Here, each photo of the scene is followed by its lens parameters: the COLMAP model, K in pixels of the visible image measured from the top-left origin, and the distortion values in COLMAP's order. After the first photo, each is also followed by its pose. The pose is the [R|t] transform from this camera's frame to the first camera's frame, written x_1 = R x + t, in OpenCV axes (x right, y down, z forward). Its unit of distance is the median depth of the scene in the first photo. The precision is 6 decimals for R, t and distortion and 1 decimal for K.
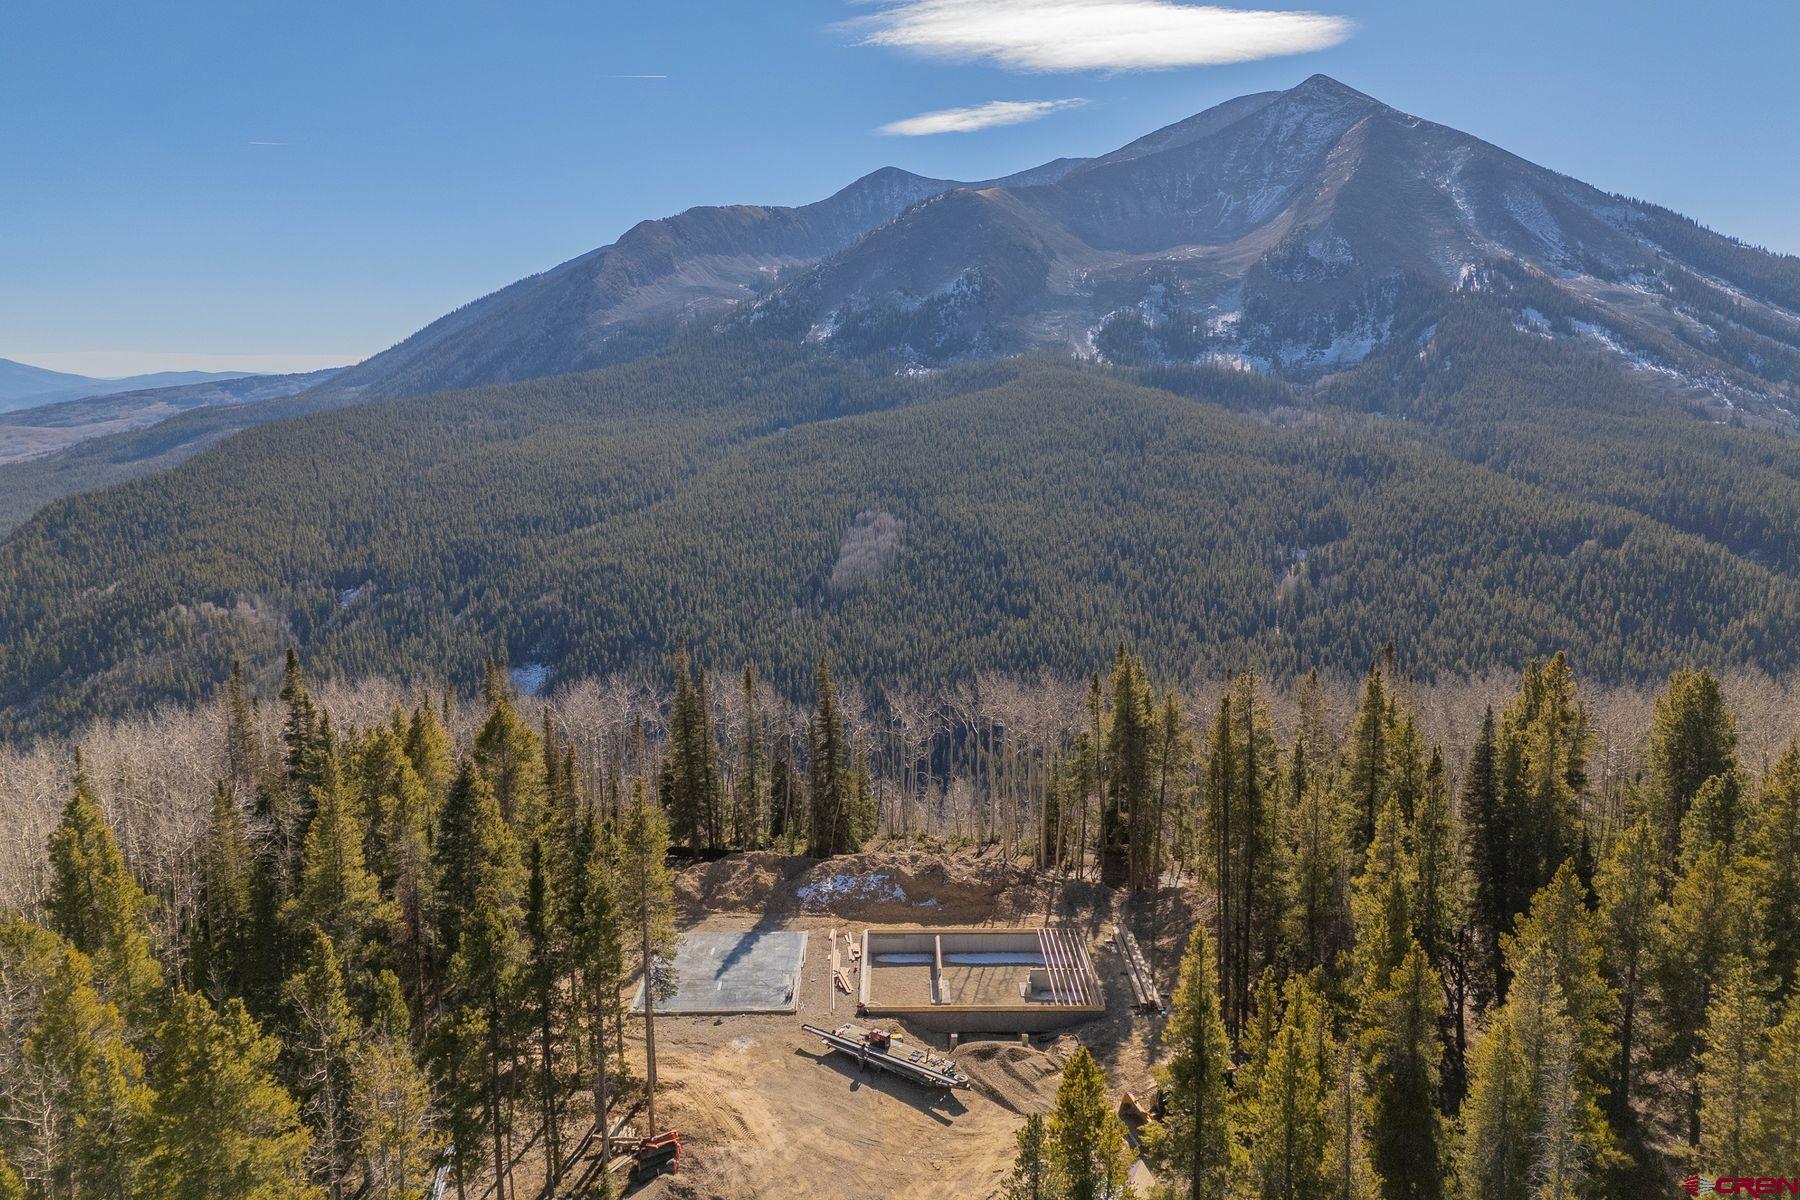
lens RADIAL K [[1314.2, 0, 902.1], [0, 1314.2, 588.1], [0, 0, 1]] dist [0.073995, -0.060063]
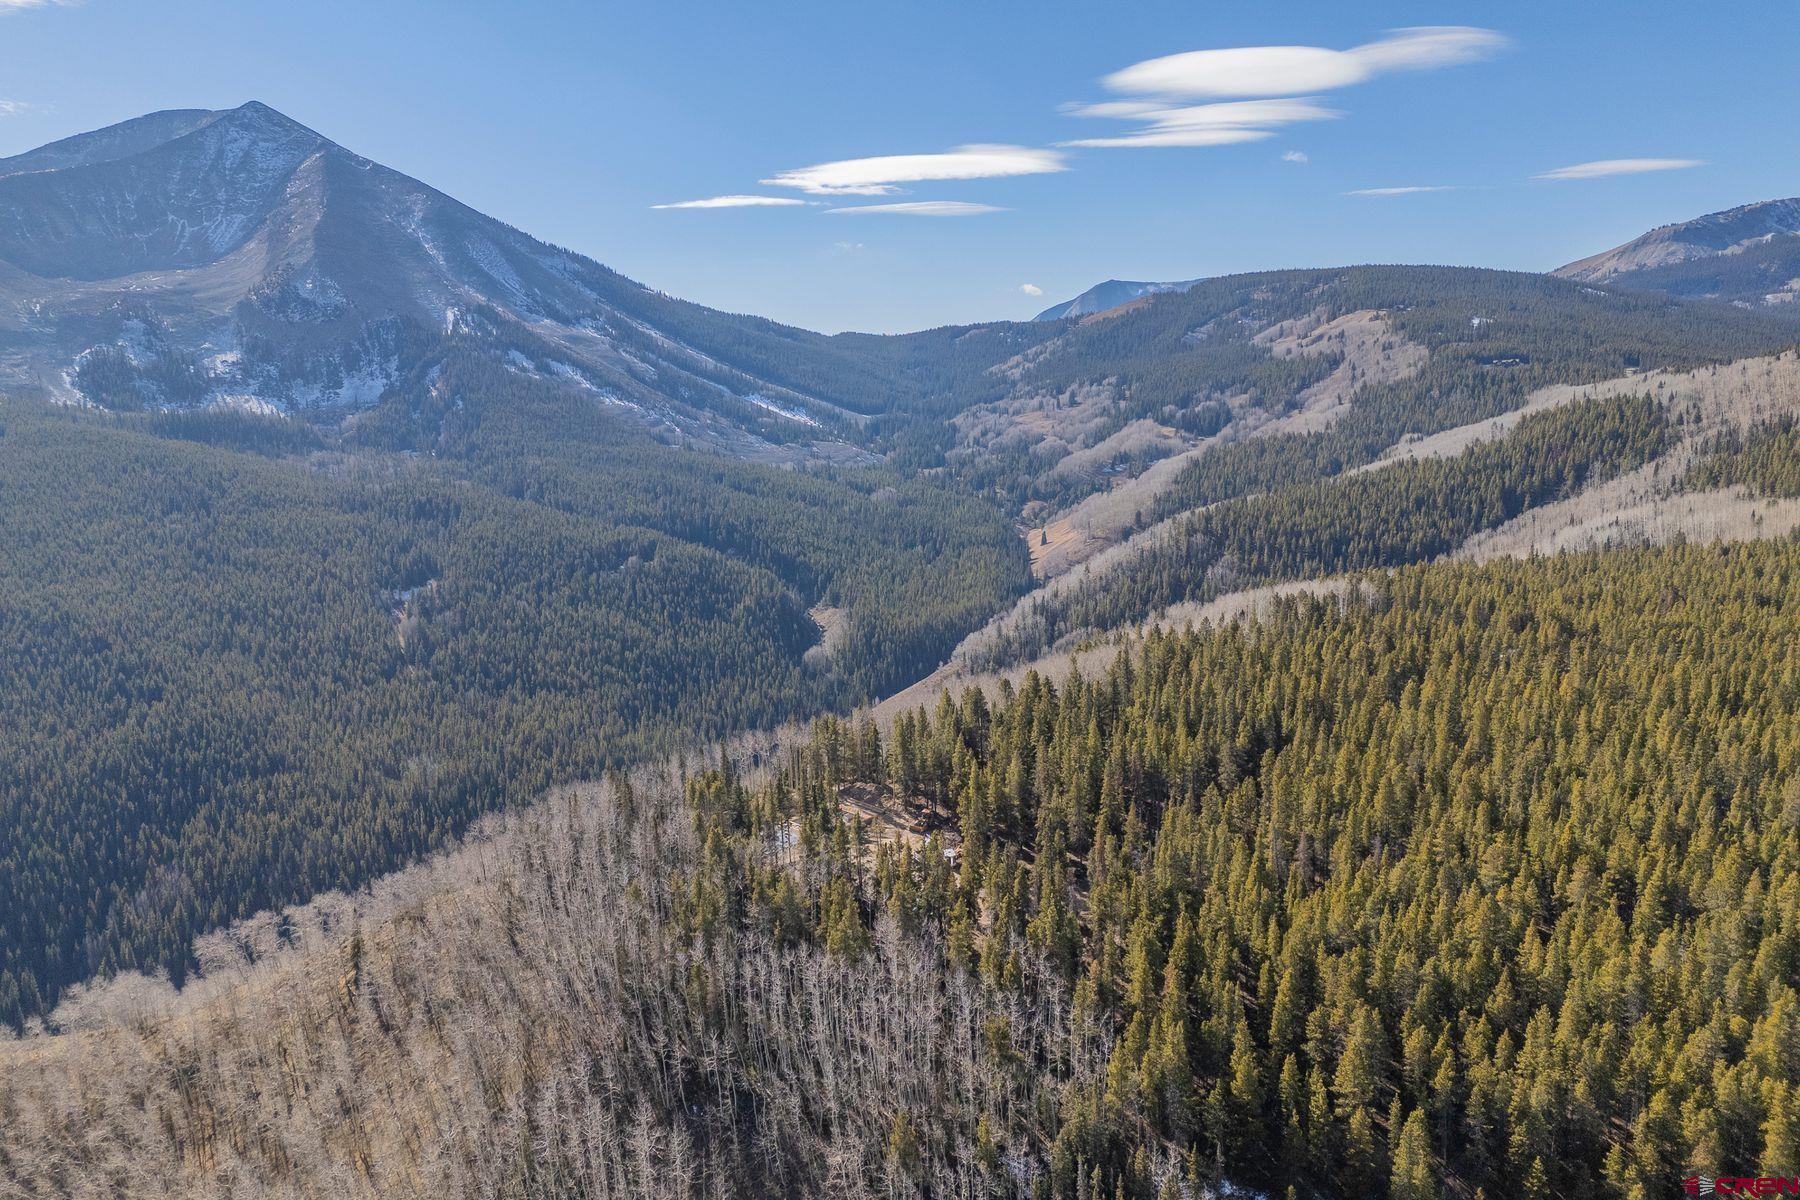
lens RADIAL K [[1314.2, 0, 902.1], [0, 1314.2, 588.1], [0, 0, 1]] dist [0.073995, -0.060063]
pose [[0.731684, -0.131470, 0.668846, -0.077486], [0.134623, 0.989768, 0.047281, -0.015906], [-0.668218, 0.055448, 0.741896, -0.062030]]
